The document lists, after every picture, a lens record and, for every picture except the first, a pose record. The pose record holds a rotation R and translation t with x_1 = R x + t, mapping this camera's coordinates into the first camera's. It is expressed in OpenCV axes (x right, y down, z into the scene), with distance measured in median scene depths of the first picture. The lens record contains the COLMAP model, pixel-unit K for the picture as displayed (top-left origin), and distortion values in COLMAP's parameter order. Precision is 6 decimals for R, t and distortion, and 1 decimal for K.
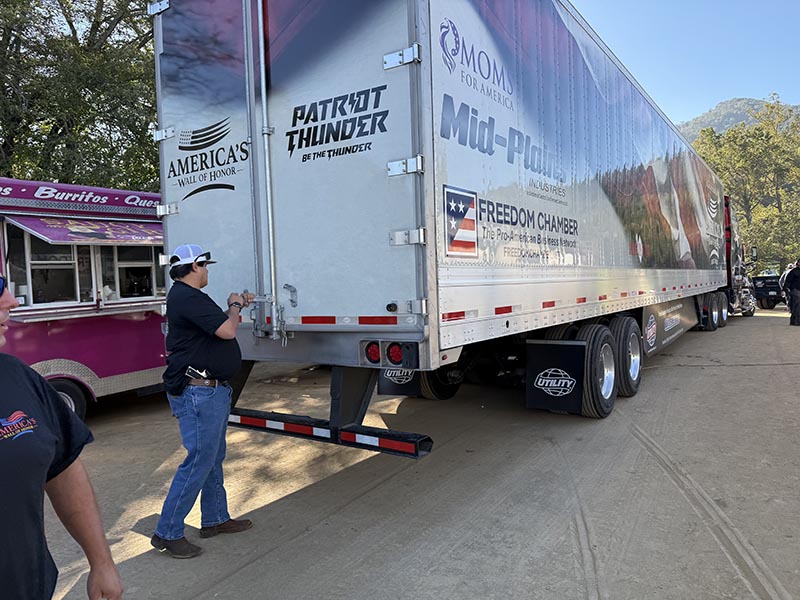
lens RADIAL K [[562.8, 0, 397.8], [0, 562.8, 293.3], [0, 0, 1]] dist [0.019572, -0.035052]
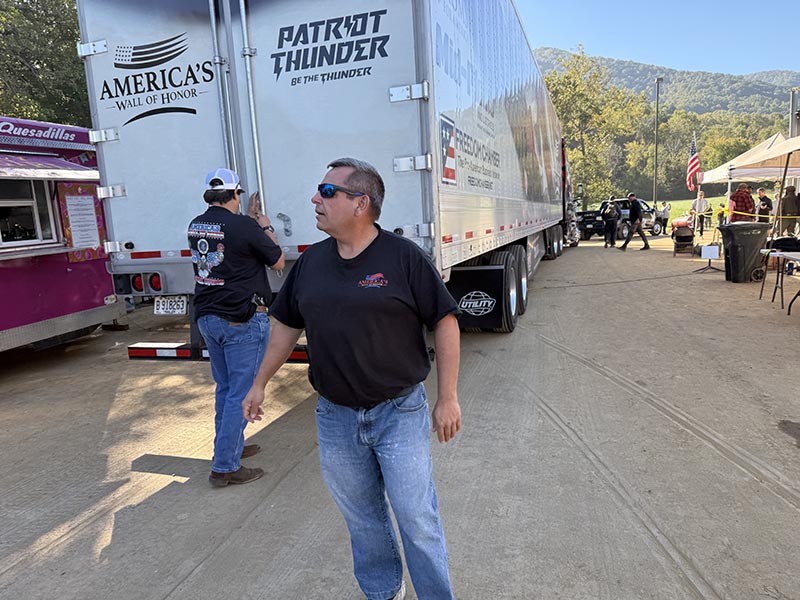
lens RADIAL K [[562.8, 0, 395.7], [0, 562.8, 303.0], [0, 0, 1]] dist [0.019572, -0.035052]
pose [[0.960099, -0.063086, 0.272450, -0.238107], [0.030840, 0.992166, 0.121056, 0.023857], [-0.277953, -0.107824, 0.954524, -0.022295]]
